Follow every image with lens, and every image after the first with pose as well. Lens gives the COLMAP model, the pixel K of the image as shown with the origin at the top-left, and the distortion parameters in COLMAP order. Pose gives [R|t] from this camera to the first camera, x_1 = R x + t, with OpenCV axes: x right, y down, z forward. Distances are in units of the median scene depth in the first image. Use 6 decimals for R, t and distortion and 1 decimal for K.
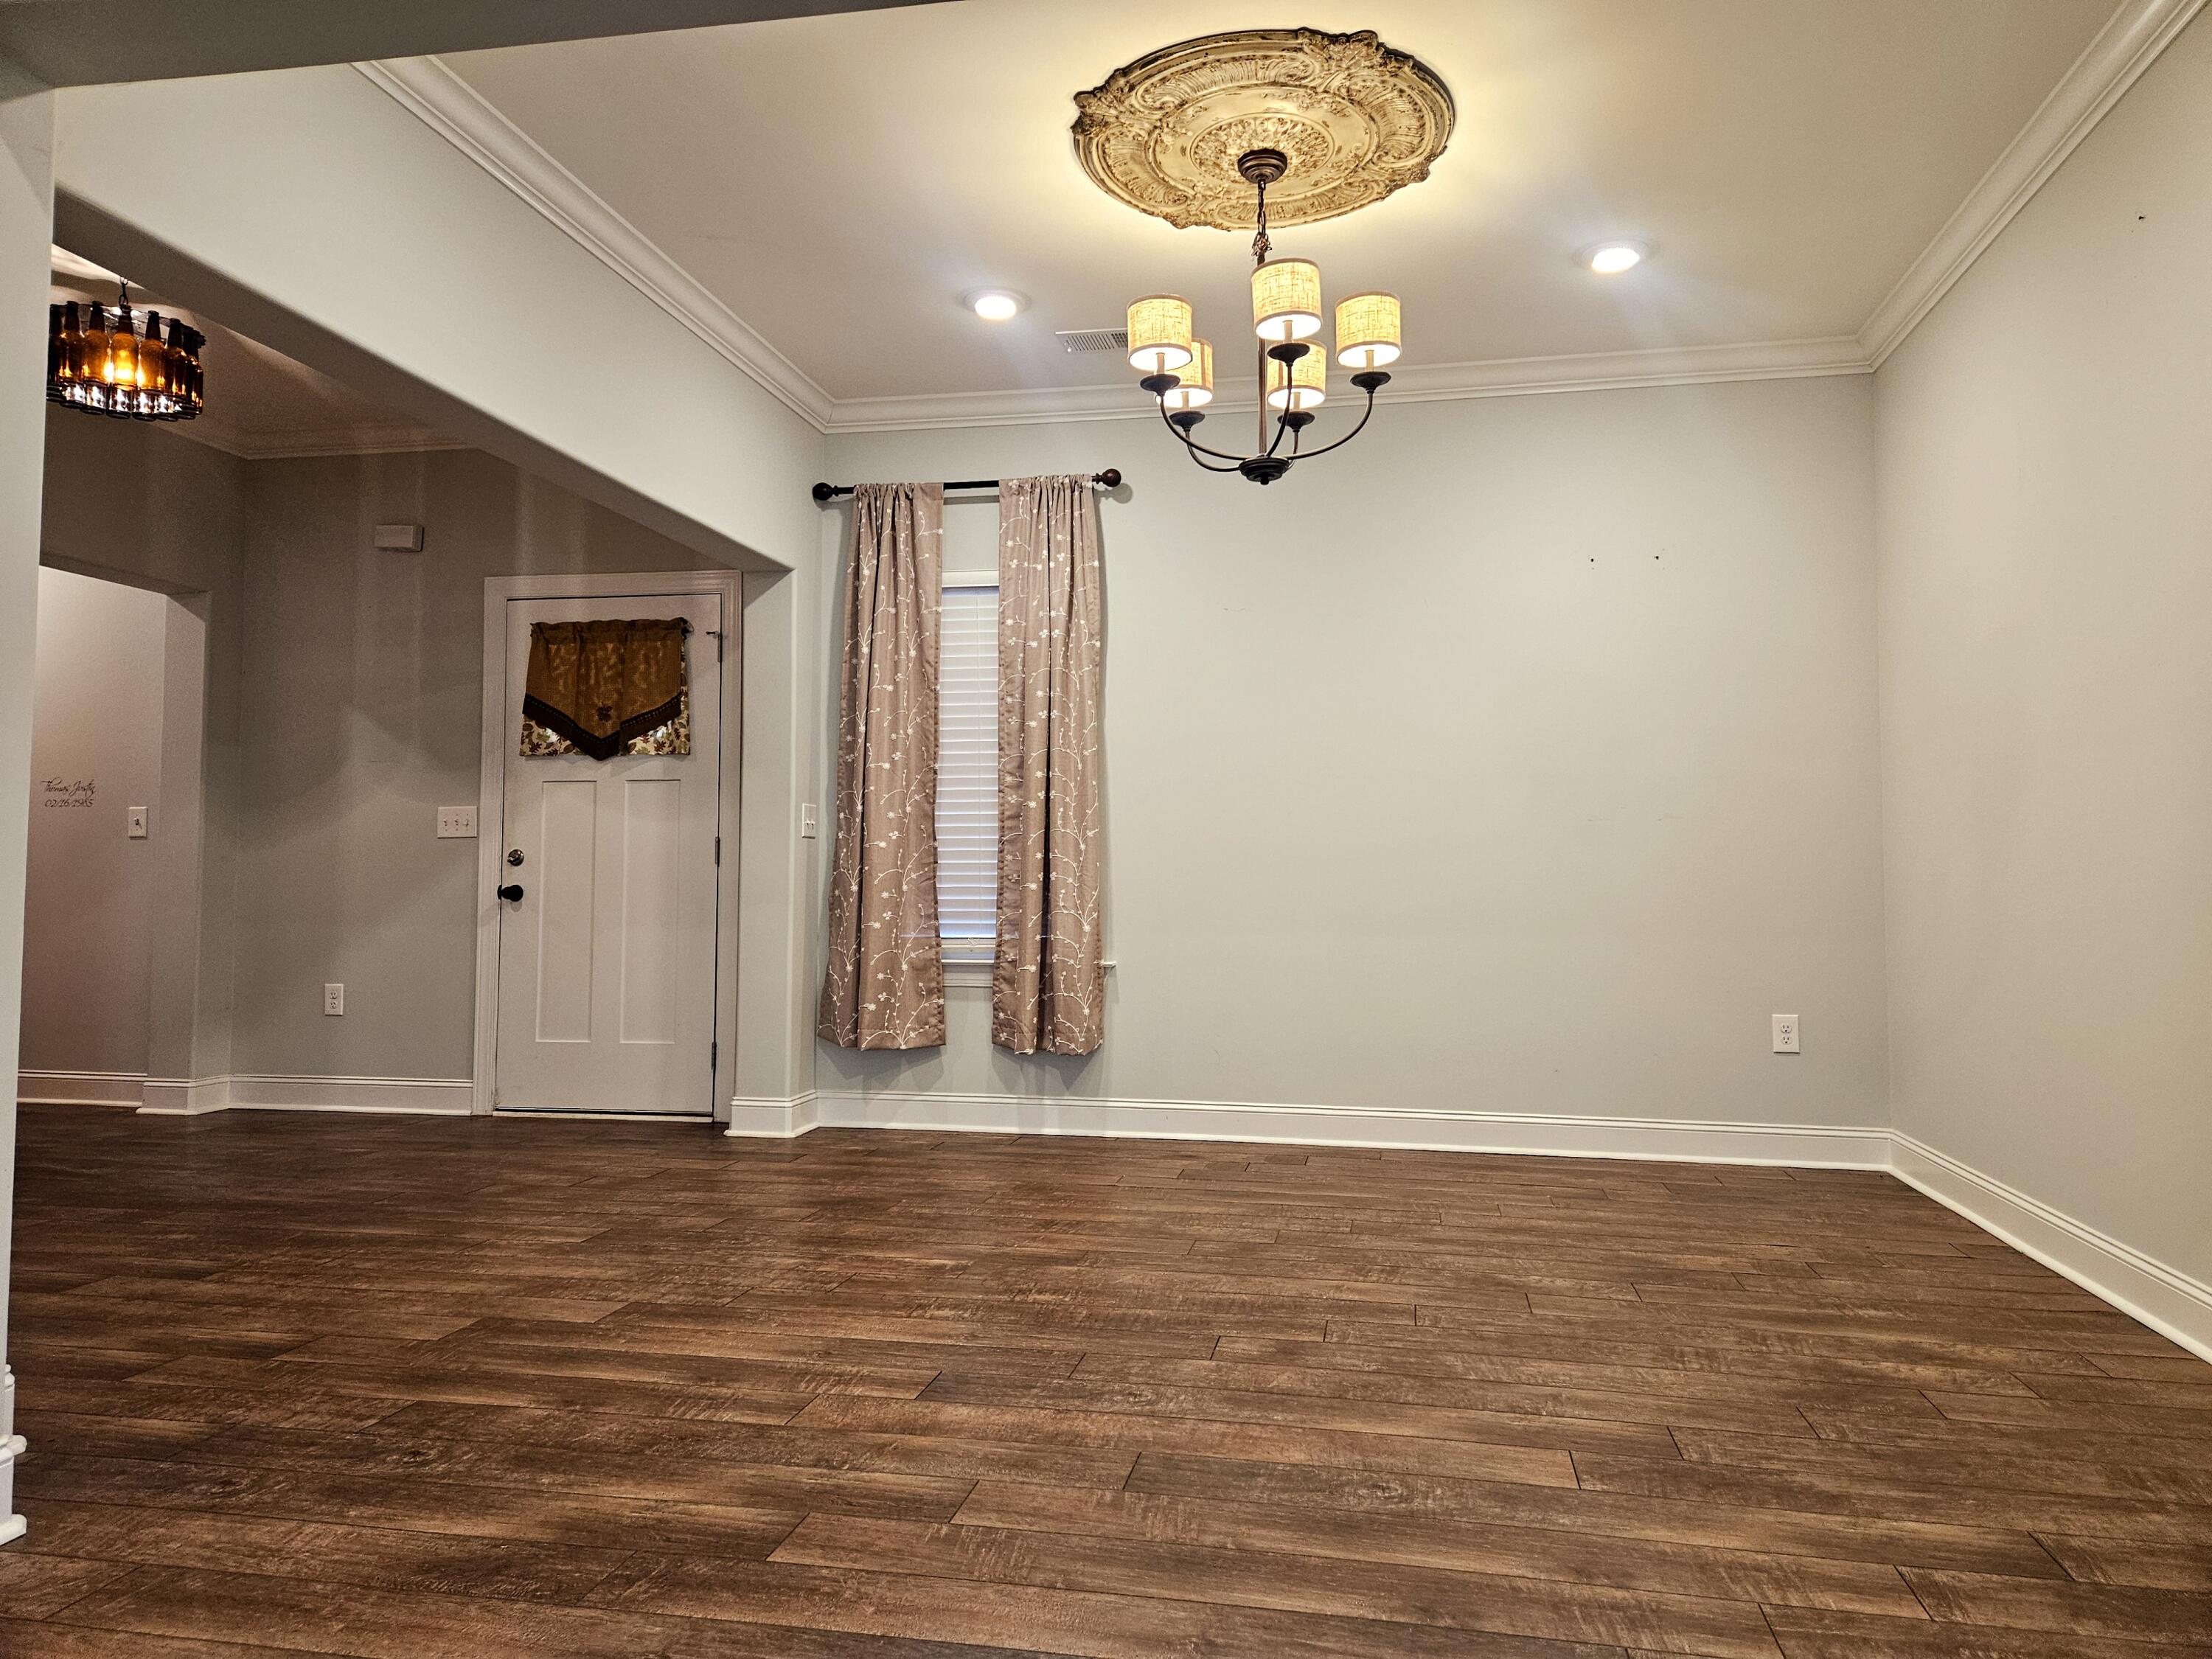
lens RADIAL K [[1472.6, 0, 1125.8], [0, 1472.6, 828.8], [0, 0, 1]] dist [0.080647, -0.070314]
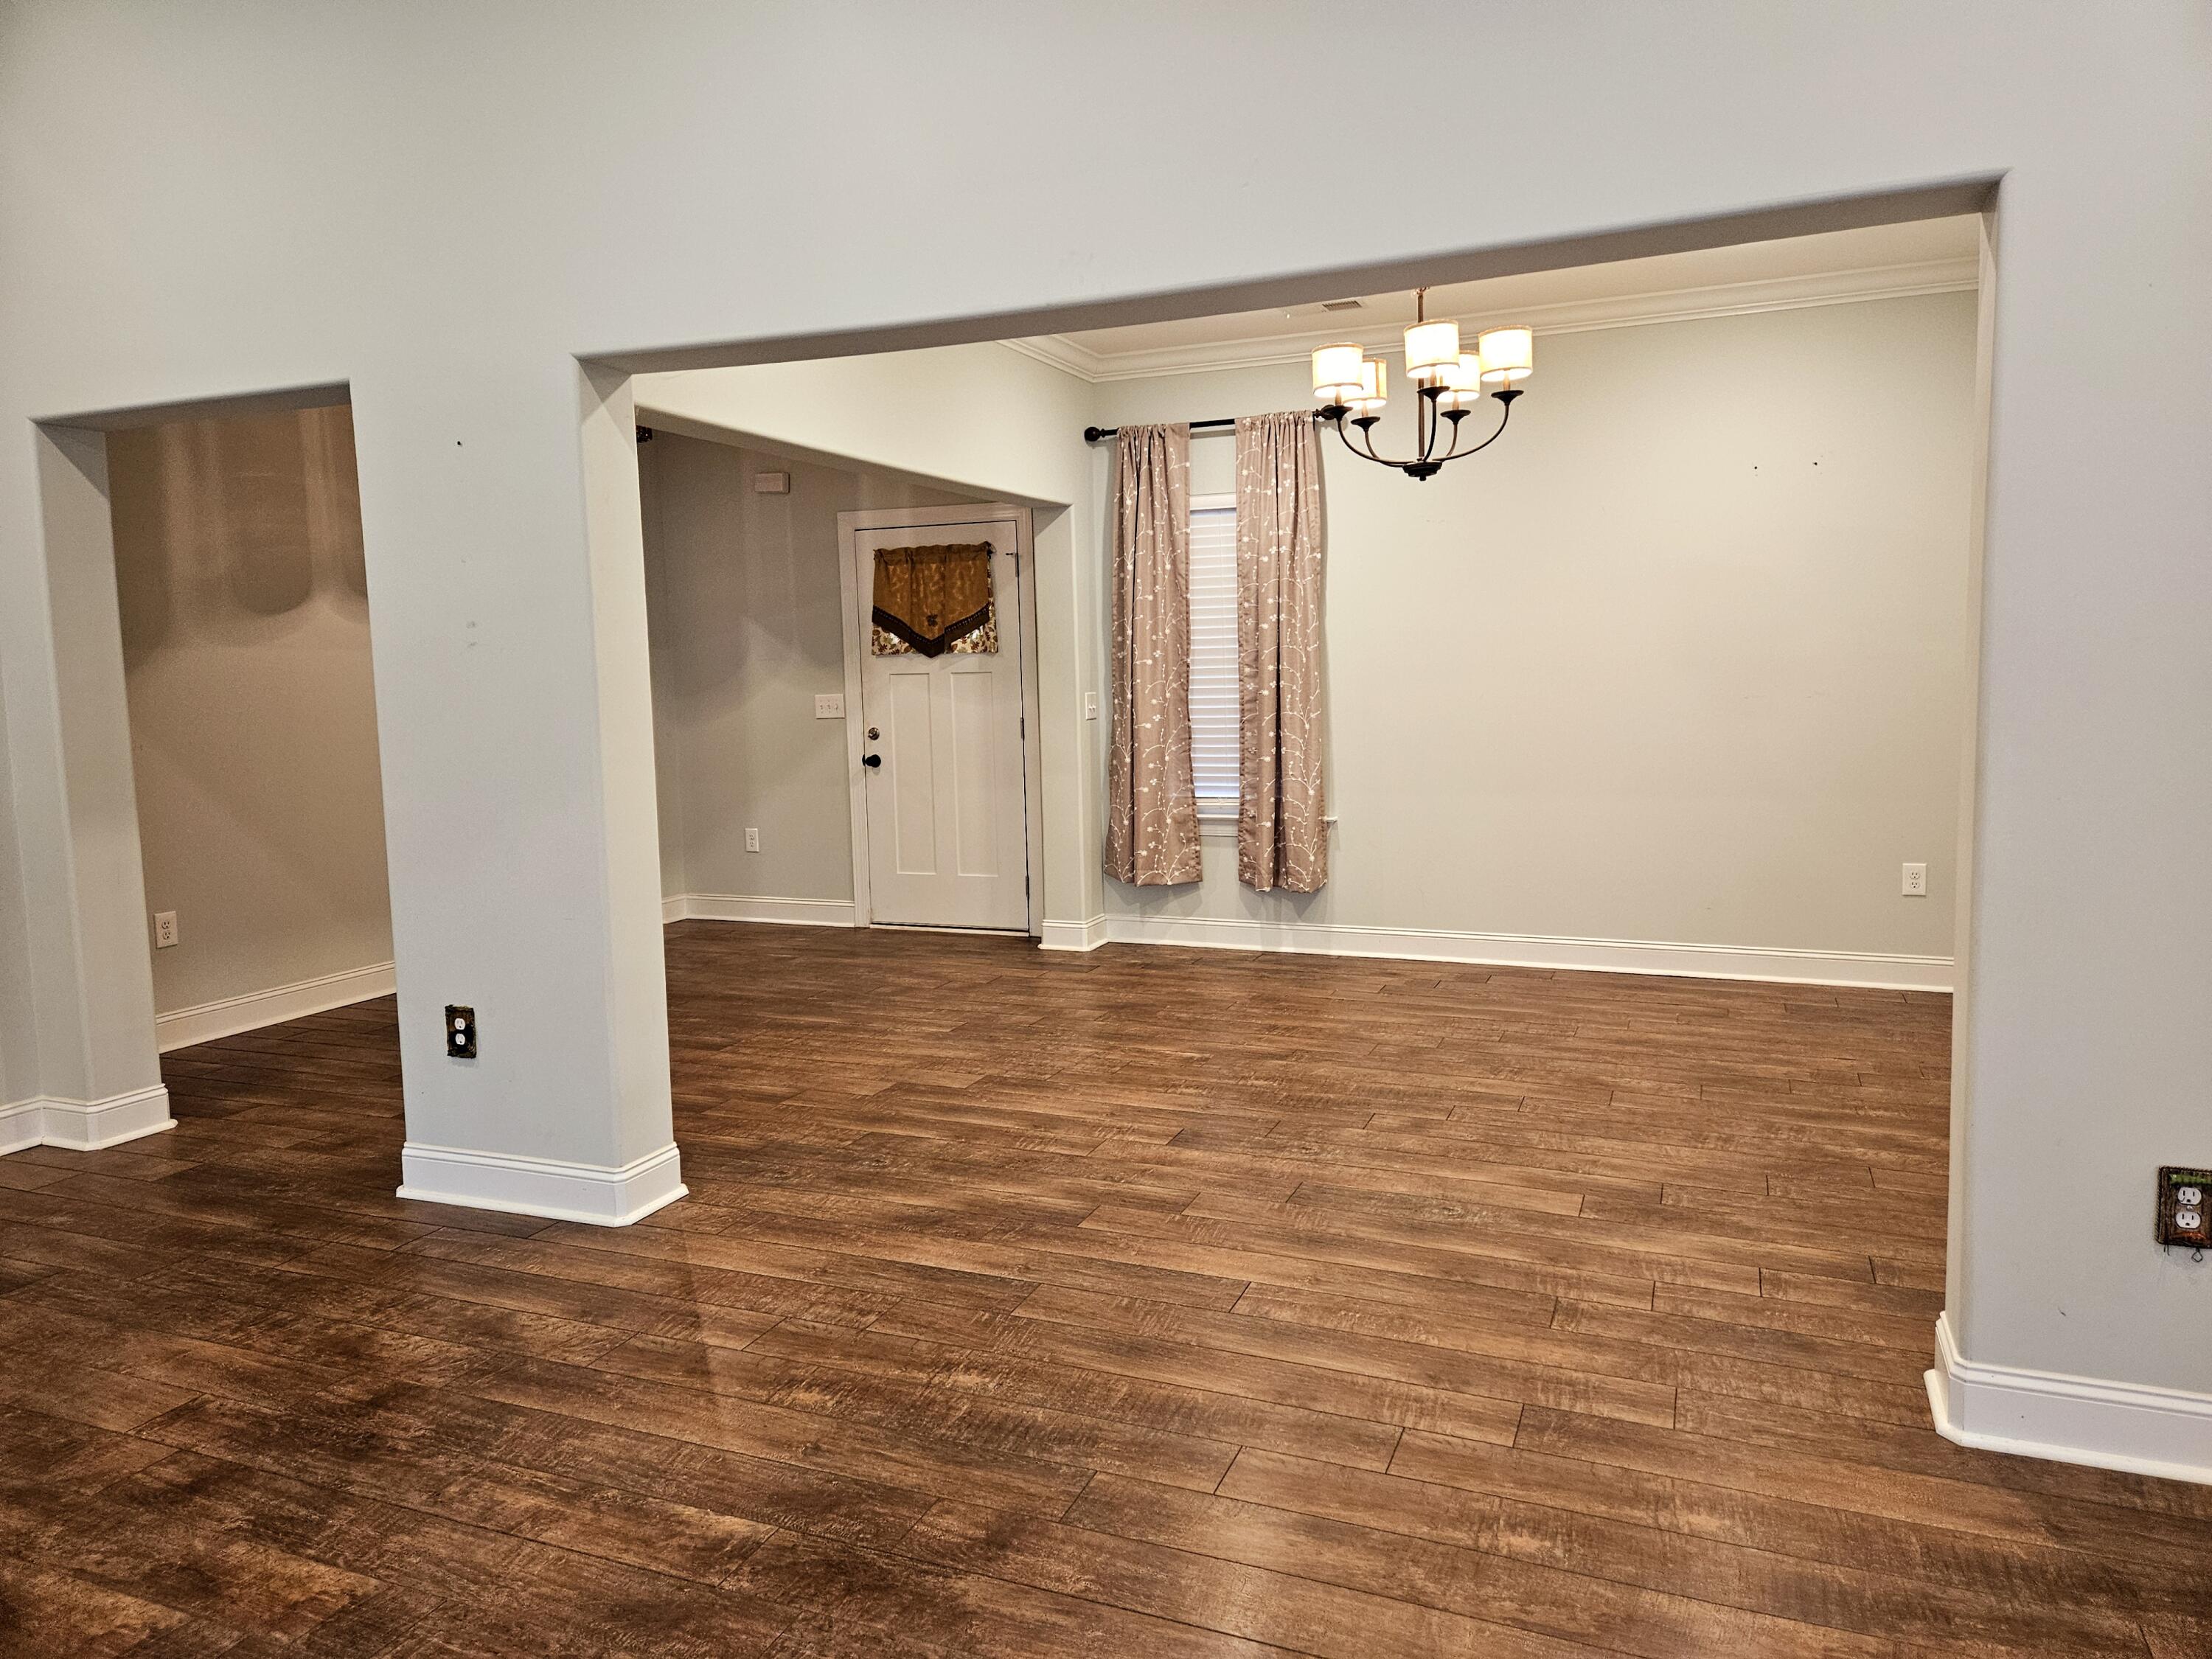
lens RADIAL K [[1472.6, 0, 1106.0], [0, 1472.6, 825.8], [0, 0, 1]] dist [0.083789, -0.065619]
pose [[0.978066, -0.005490, -0.208223, 0.075559], [0.036668, 0.988579, 0.146173, -0.111083], [0.205042, -0.150602, 0.967097, -0.290431]]
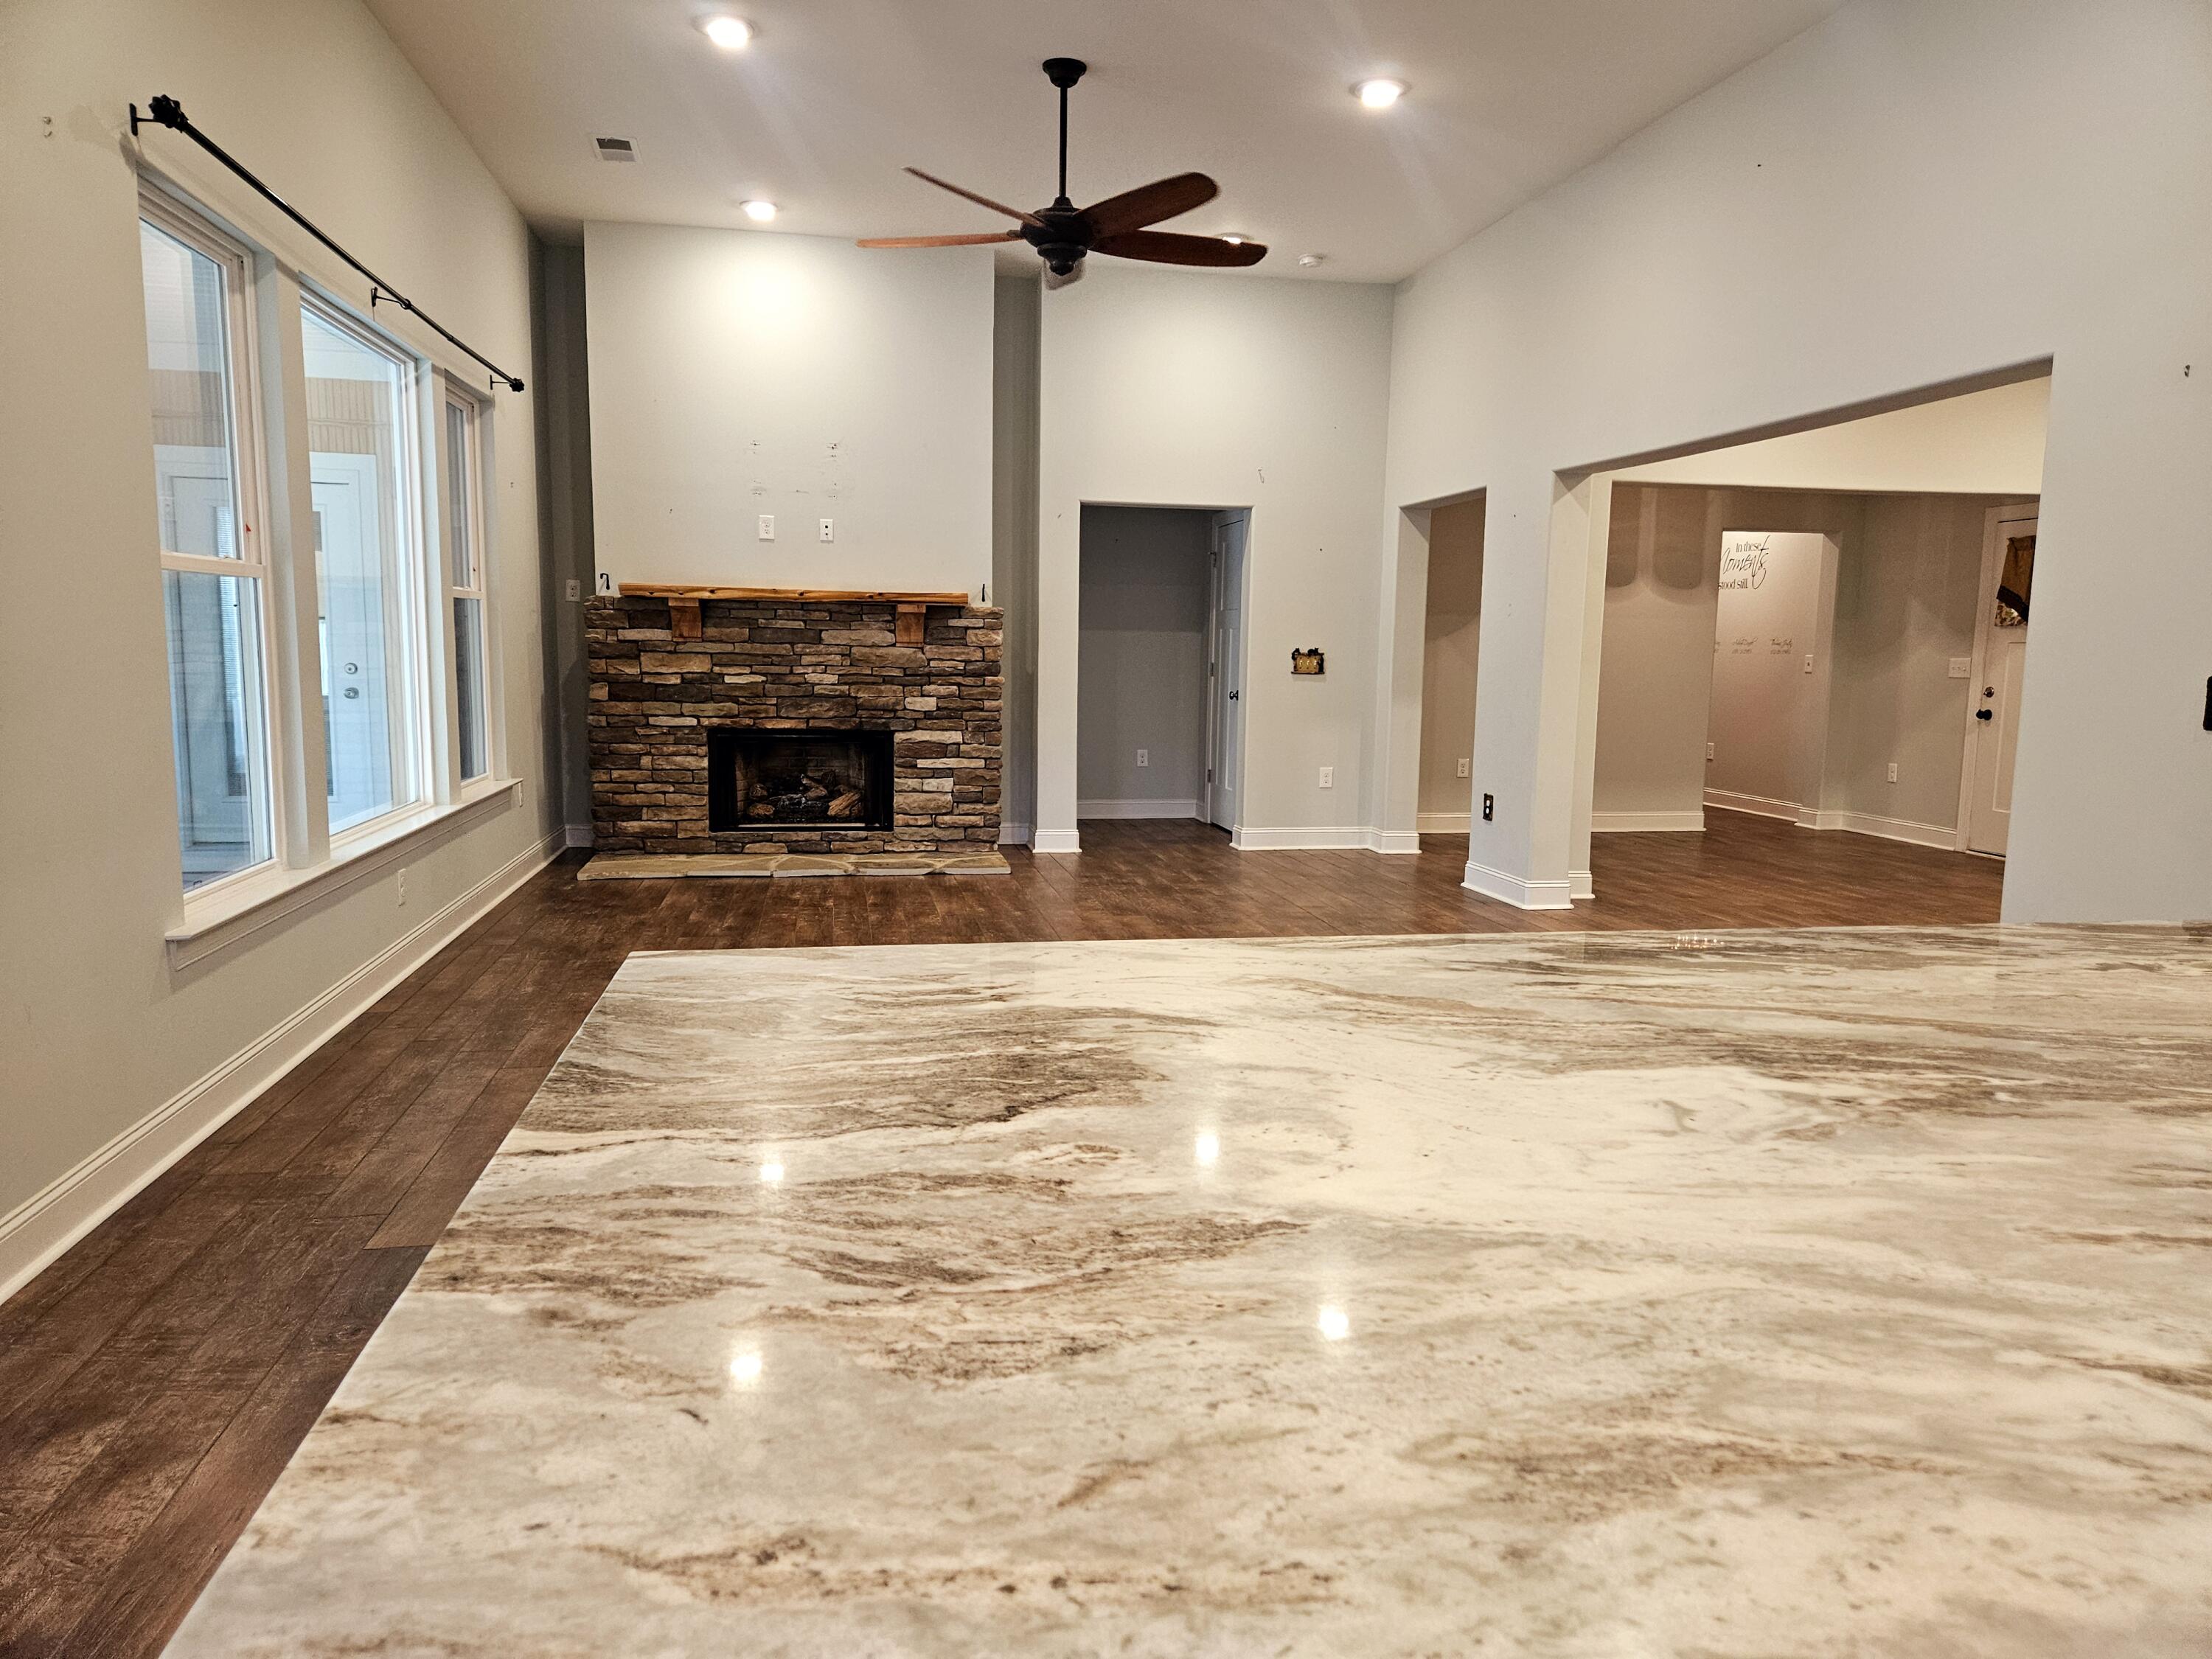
lens RADIAL K [[1472.6, 0, 1106.0], [0, 1472.6, 825.8], [0, 0, 1]] dist [0.083789, -0.065619]
pose [[0.358514, 0.116008, -0.926288, 0.995637], [0.022069, 0.990918, 0.132644, -0.096387], [0.933263, -0.067997, 0.352698, -0.580728]]
